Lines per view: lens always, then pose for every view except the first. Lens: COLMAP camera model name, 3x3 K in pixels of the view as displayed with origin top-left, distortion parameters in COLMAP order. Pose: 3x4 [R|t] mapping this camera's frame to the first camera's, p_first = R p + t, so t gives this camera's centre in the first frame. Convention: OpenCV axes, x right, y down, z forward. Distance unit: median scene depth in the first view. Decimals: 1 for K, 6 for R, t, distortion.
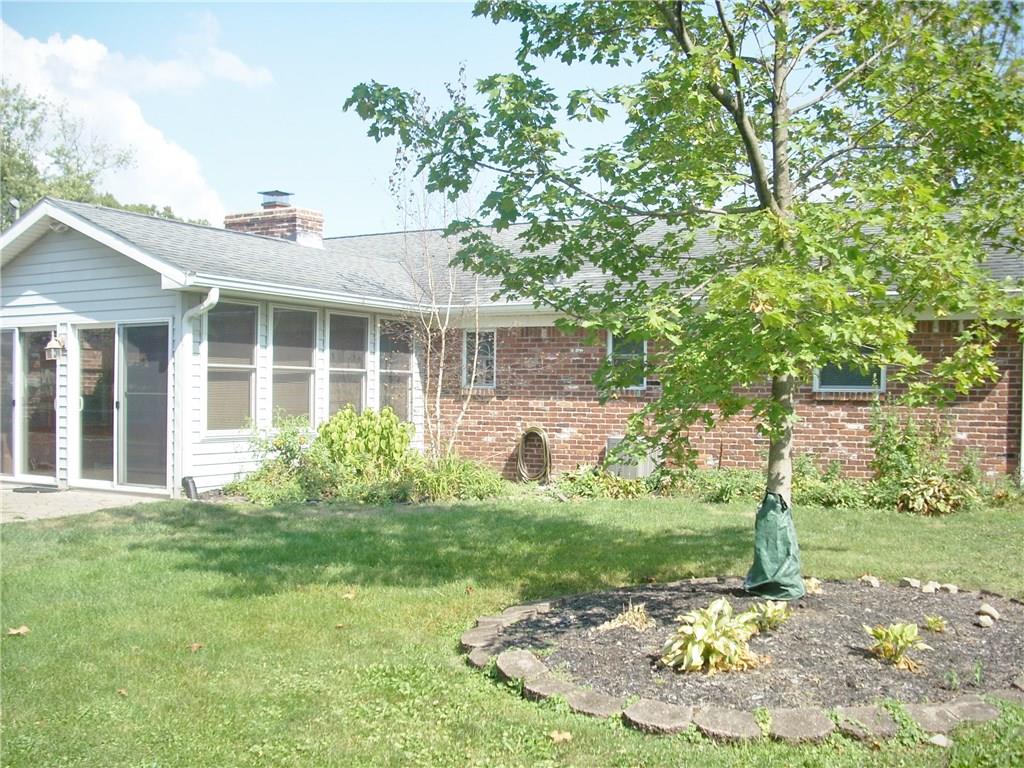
lens RADIAL K [[1084.8, 0, 511.7], [0, 1084.8, 428.1], [0, 0, 1]] dist [-0.178872, 0.121751]
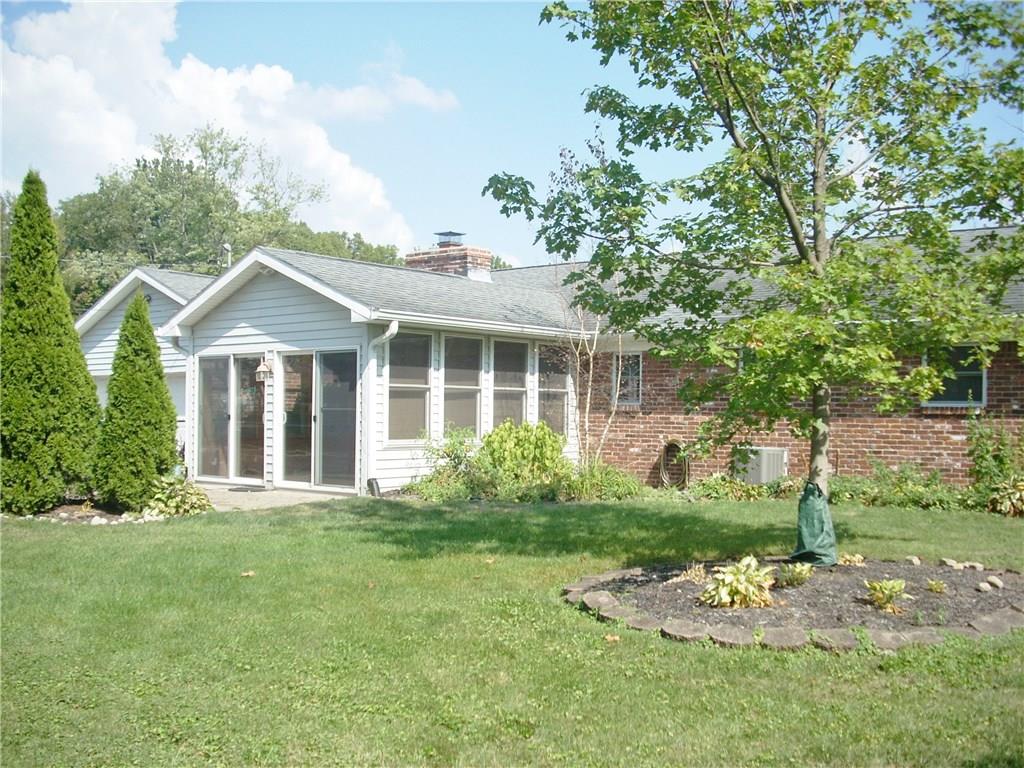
lens RADIAL K [[1084.8, 0, 511.7], [0, 1084.8, 428.1], [0, 0, 1]] dist [-0.178872, 0.121751]
pose [[0.985424, 0.000421, -0.170115, 0.067418], [-0.003459, 0.999840, -0.017566, 0.011807], [0.170080, 0.017899, 0.985268, -0.200121]]
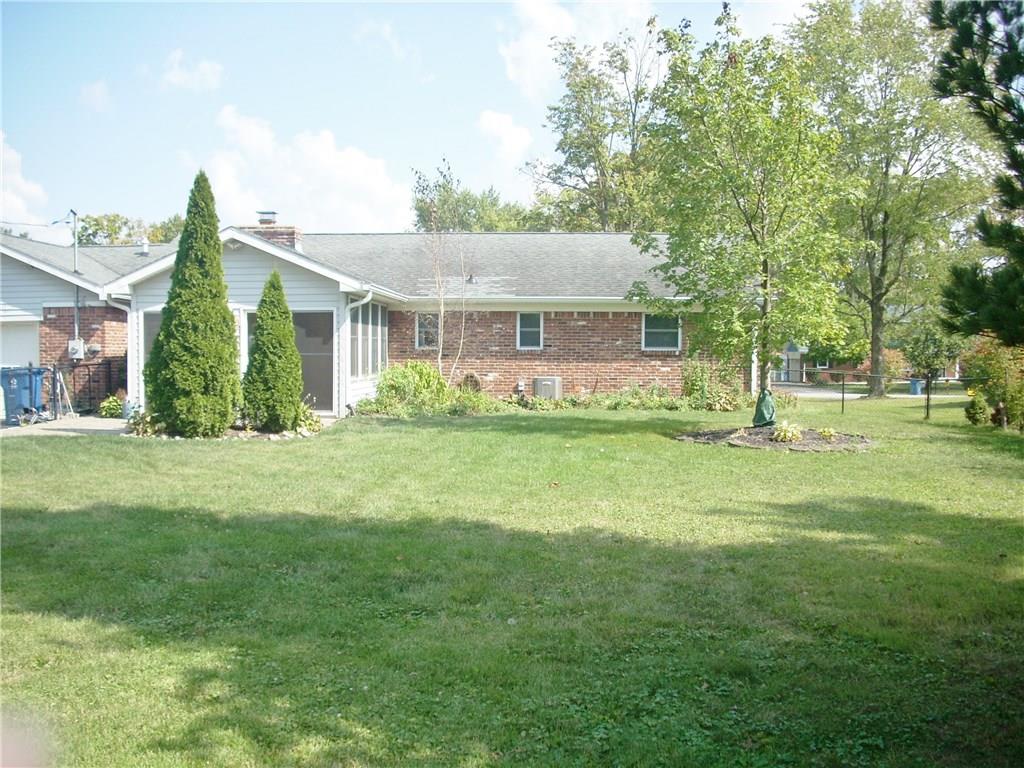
lens RADIAL K [[1084.8, 0, 511.7], [0, 1084.8, 428.1], [0, 0, 1]] dist [-0.178872, 0.121751]
pose [[0.898696, -0.037235, 0.436989, -0.962167], [0.019312, 0.998783, 0.045389, 0.013639], [-0.438148, -0.032352, 0.898321, -0.737642]]
